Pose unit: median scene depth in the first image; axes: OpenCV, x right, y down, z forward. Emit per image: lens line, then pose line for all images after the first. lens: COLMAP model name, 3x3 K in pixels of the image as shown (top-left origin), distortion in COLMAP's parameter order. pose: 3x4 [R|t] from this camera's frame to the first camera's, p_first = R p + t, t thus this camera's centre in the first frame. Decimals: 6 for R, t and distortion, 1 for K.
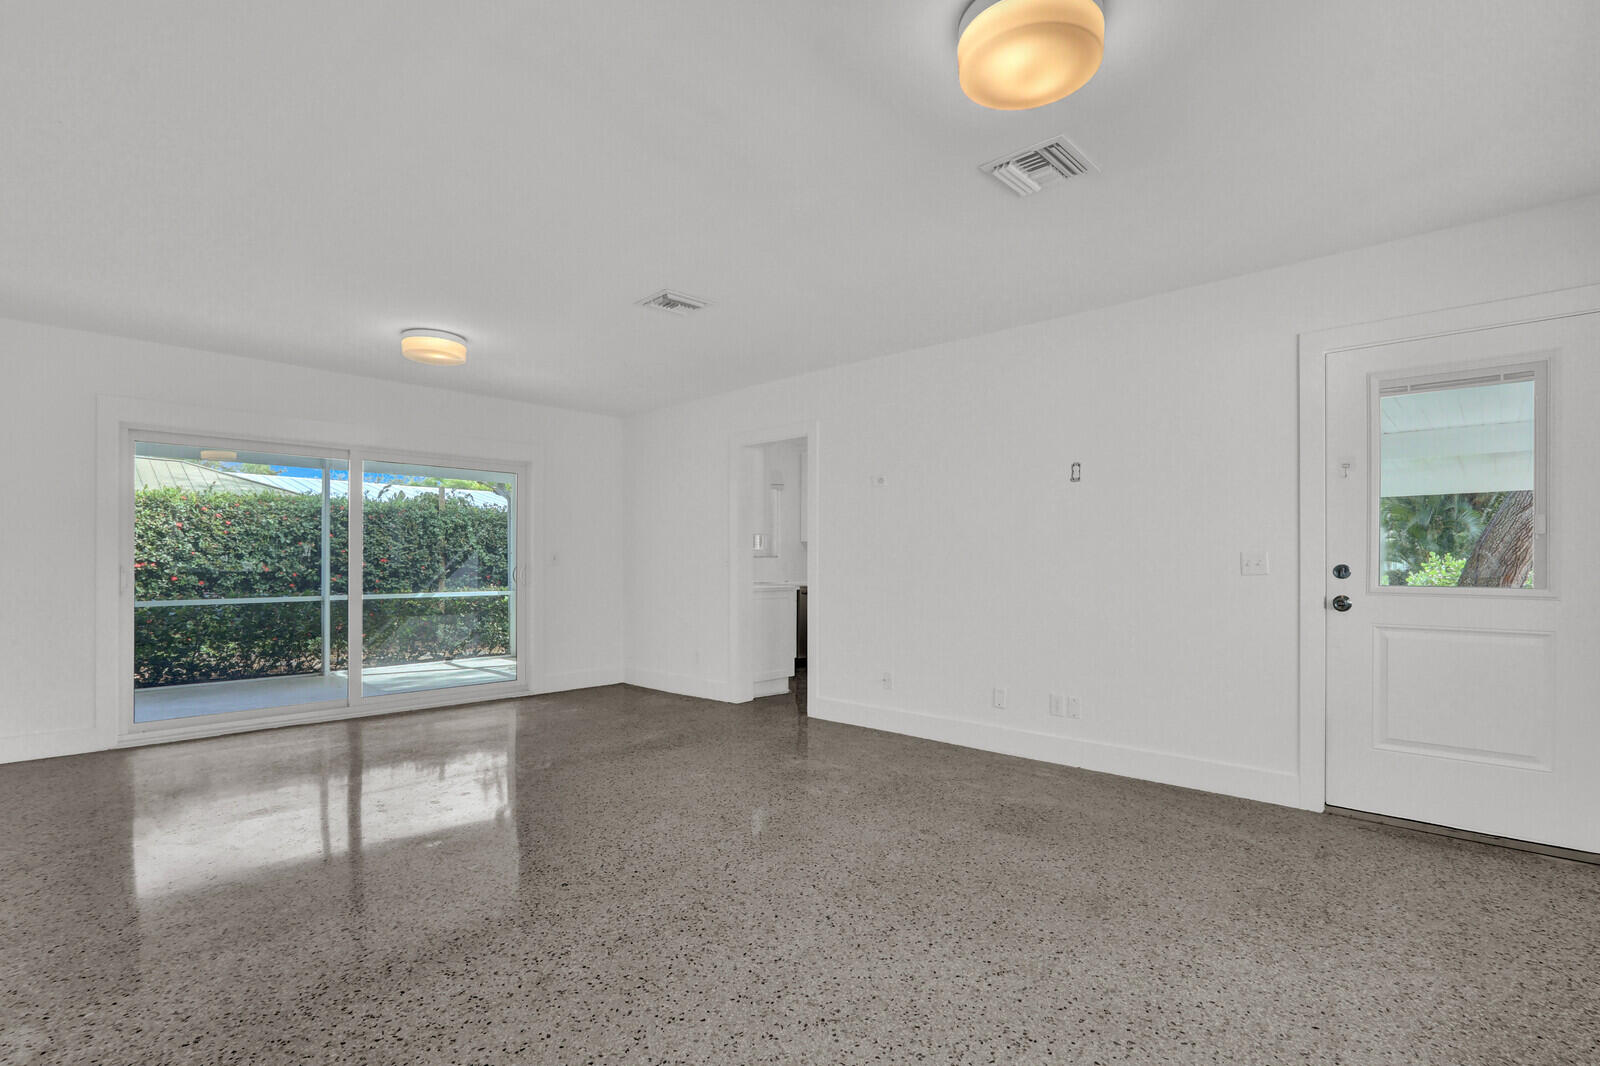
lens RADIAL K [[767.3, 0, 798.3], [0, 767.3, 576.0], [0, 0, 1]] dist [-0.001504, -0.000200]
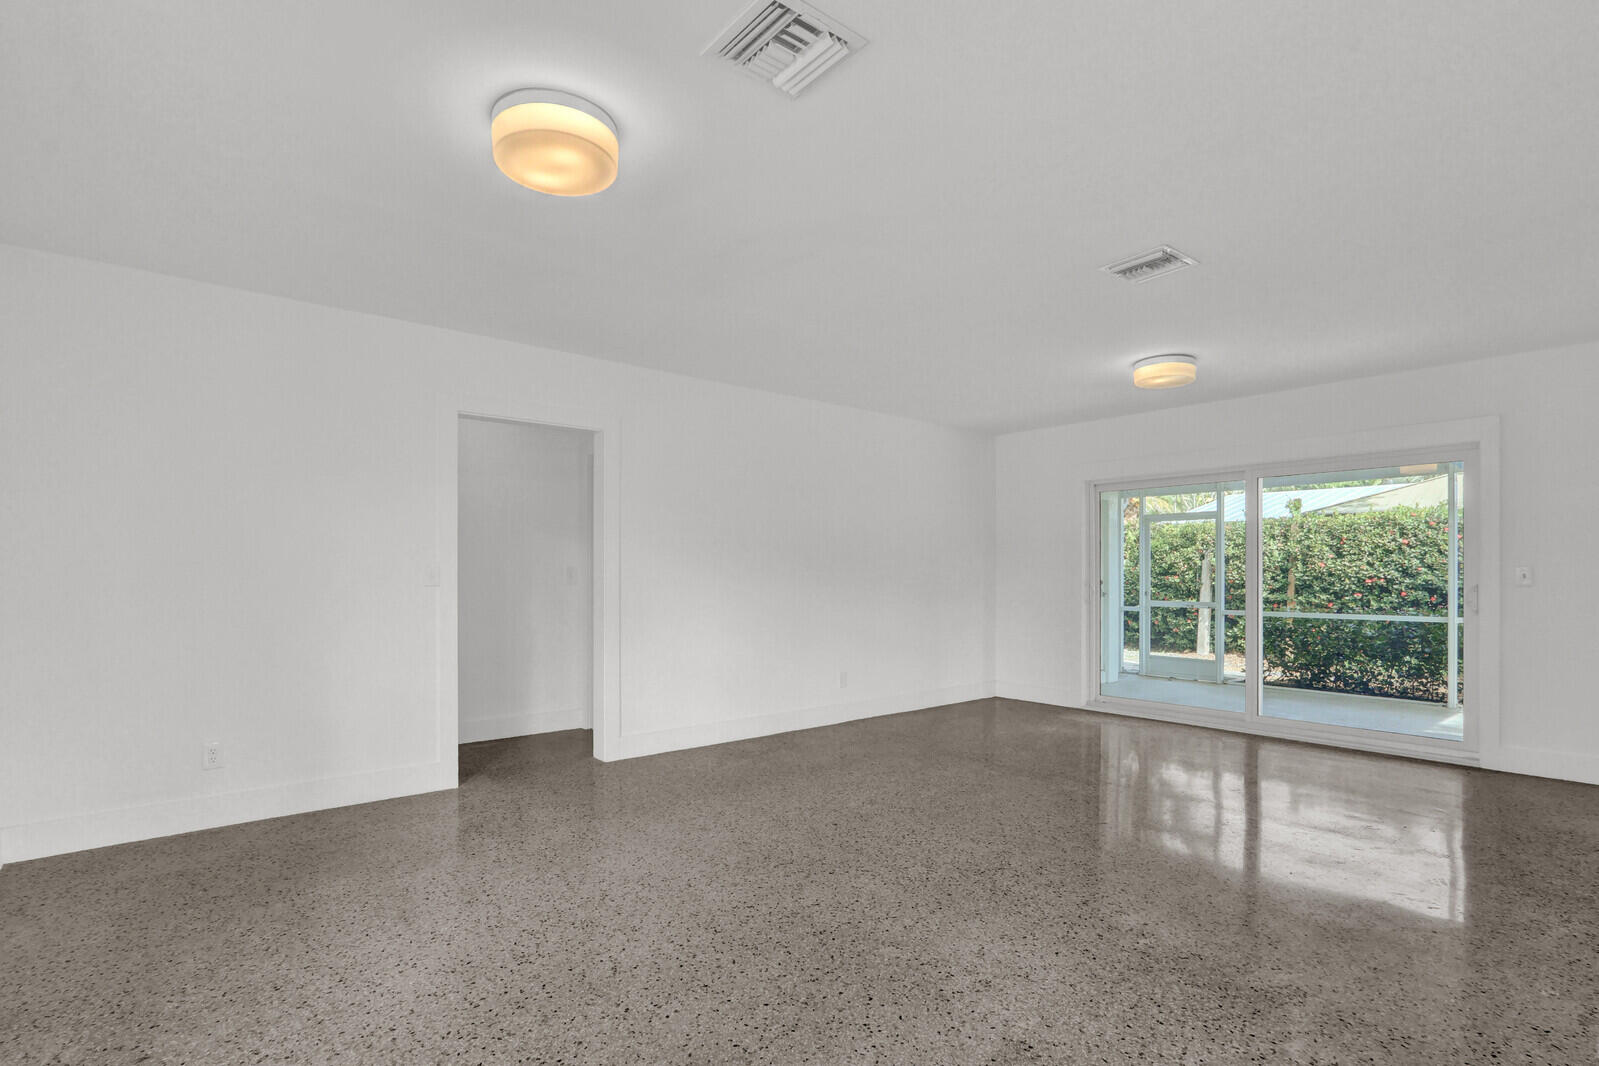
lens RADIAL K [[766.9, 0, 797.8], [0, 766.9, 576.0], [0, 0, 1]] dist [-0.001504, -0.000200]
pose [[-0.133659, -0.003109, -0.991022, 0.317776], [-0.013483, 0.999908, -0.001318, -0.008562], [0.990936, 0.013185, -0.133689, 0.341494]]
